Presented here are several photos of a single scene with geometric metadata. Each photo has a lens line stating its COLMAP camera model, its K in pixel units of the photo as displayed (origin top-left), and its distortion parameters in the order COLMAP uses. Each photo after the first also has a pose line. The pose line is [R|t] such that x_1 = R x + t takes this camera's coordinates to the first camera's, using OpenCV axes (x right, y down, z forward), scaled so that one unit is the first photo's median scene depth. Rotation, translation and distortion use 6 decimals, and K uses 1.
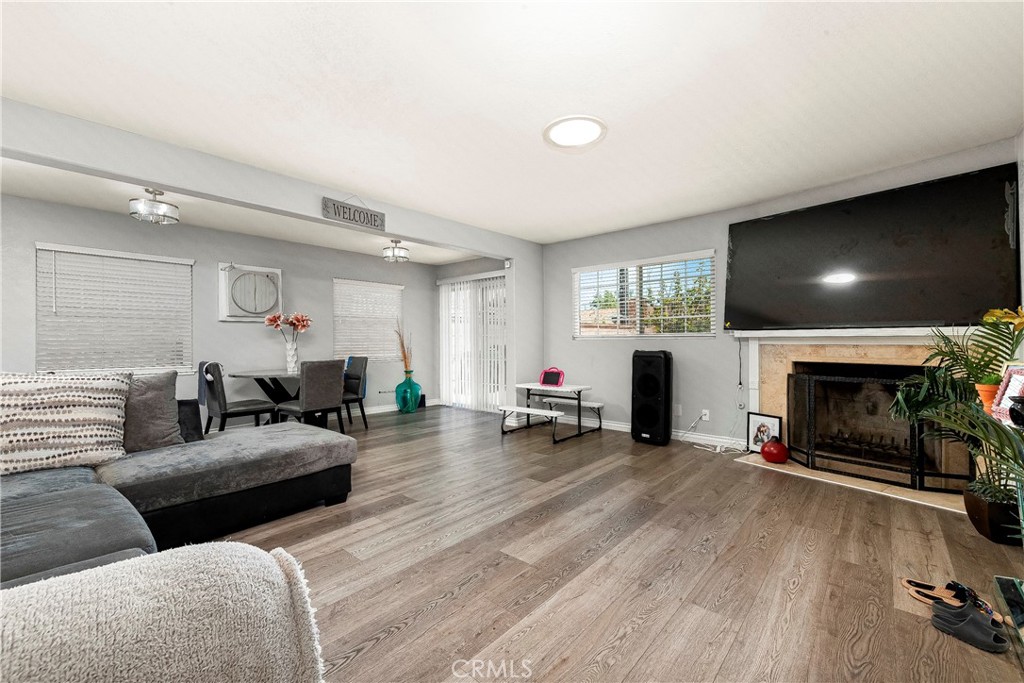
lens RADIAL K [[426.4, 0, 512.0], [0, 426.4, 341.5], [0, 0, 1]] dist [0.000339, 0.000008]
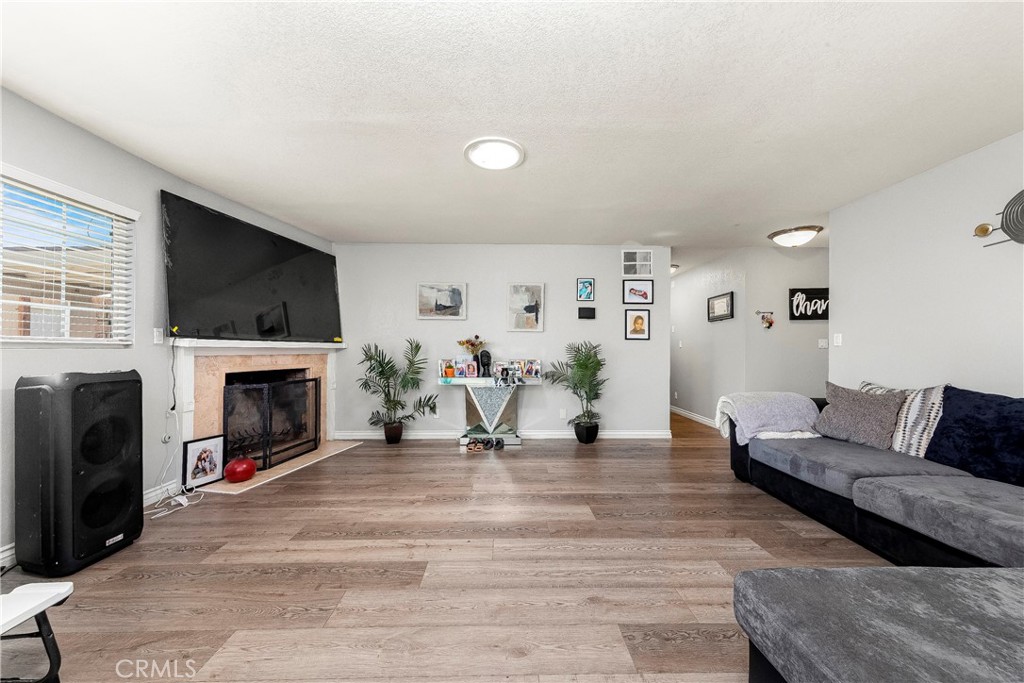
lens RADIAL K [[357.2, 0, 512.0], [0, 357.2, 341.5], [0, 0, 1]] dist [-0.000431, 0.000004]
pose [[-0.672479, 0.017541, 0.739908, -0.354994], [0.000384, 0.999727, -0.023351, -0.004601], [-0.740116, -0.015419, -0.672303, 1.037954]]
